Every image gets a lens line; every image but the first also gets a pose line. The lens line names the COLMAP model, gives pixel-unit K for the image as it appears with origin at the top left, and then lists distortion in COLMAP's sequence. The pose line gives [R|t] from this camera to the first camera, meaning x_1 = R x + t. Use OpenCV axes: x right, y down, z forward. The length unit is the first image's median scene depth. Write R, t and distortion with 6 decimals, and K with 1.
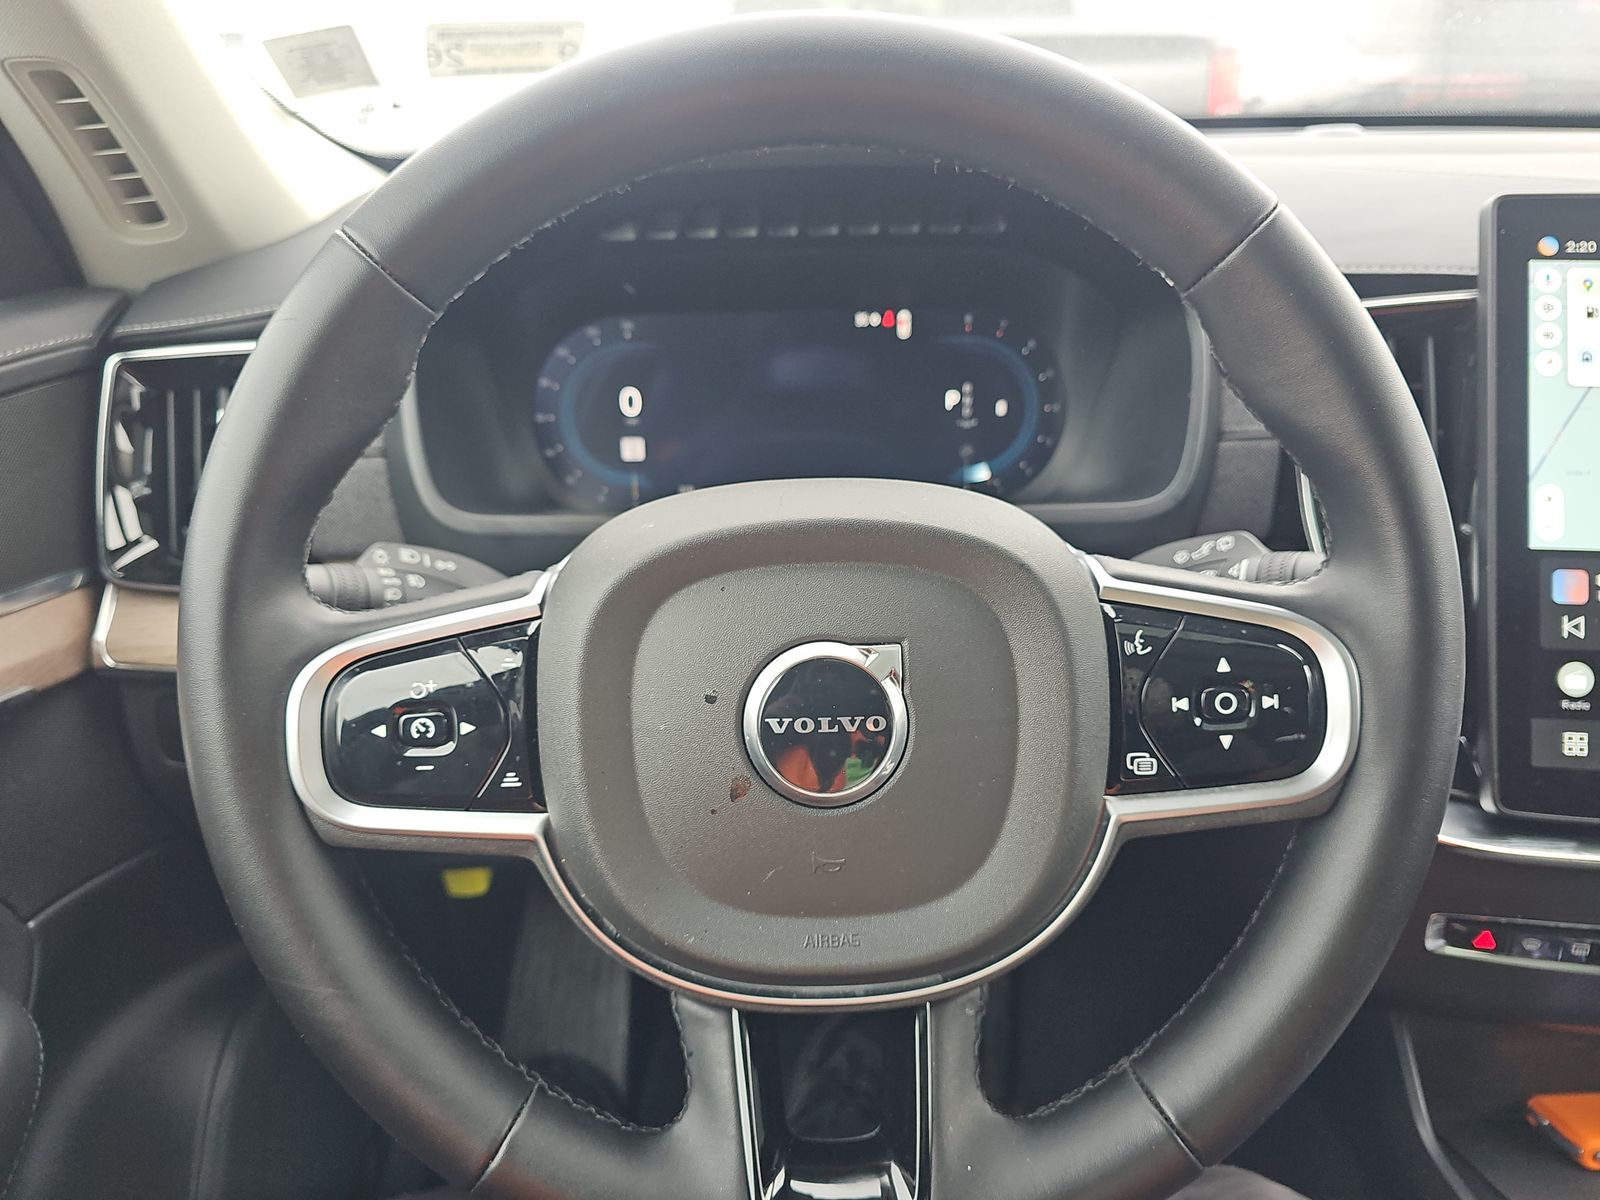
lens RADIAL K [[1057.9, 0, 800.4], [0, 1057.9, 602.4], [0, 0, 1]] dist [0.003777, 0.002755]
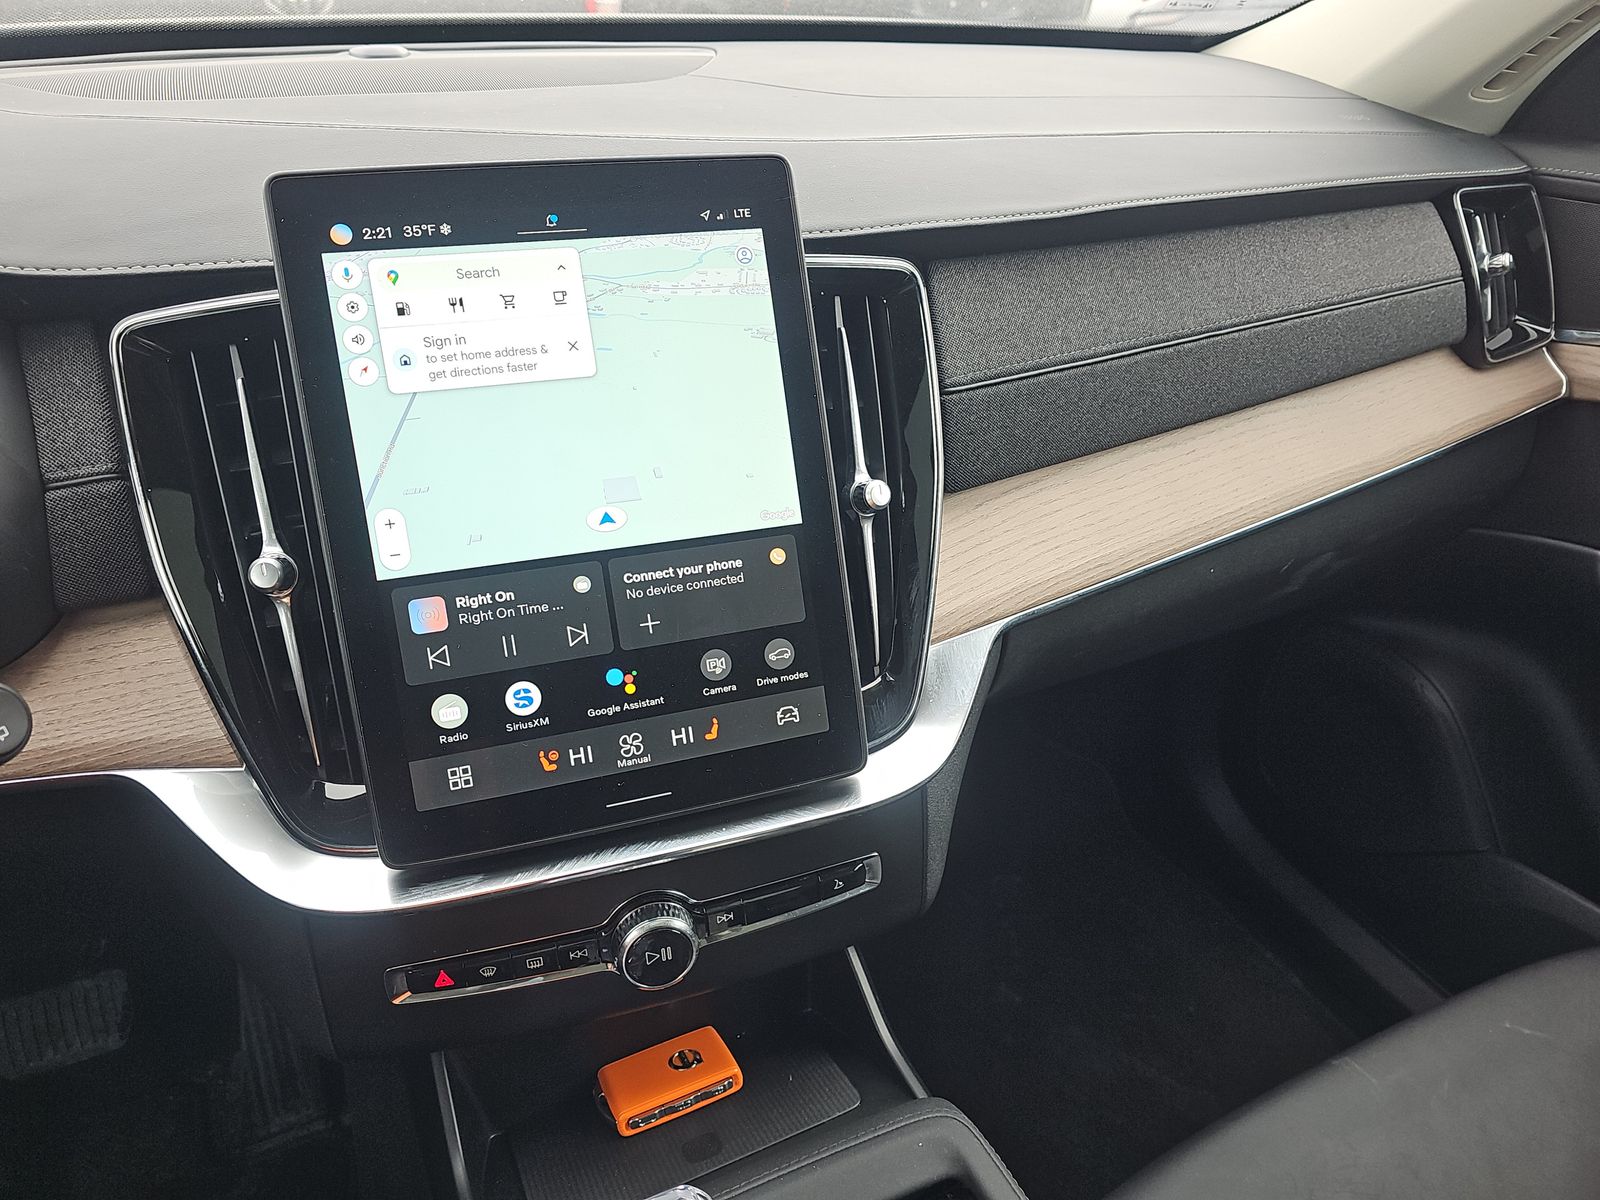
lens RADIAL K [[1057.9, 0, 799.2], [0, 1057.9, 598.7], [0, 0, 1]] dist [0.003777, 0.002755]
pose [[0.927940, -0.182483, 0.325003, 0.720923], [0.141812, 0.979228, 0.144921, -0.115212], [-0.344697, -0.088388, 0.934543, 0.026174]]
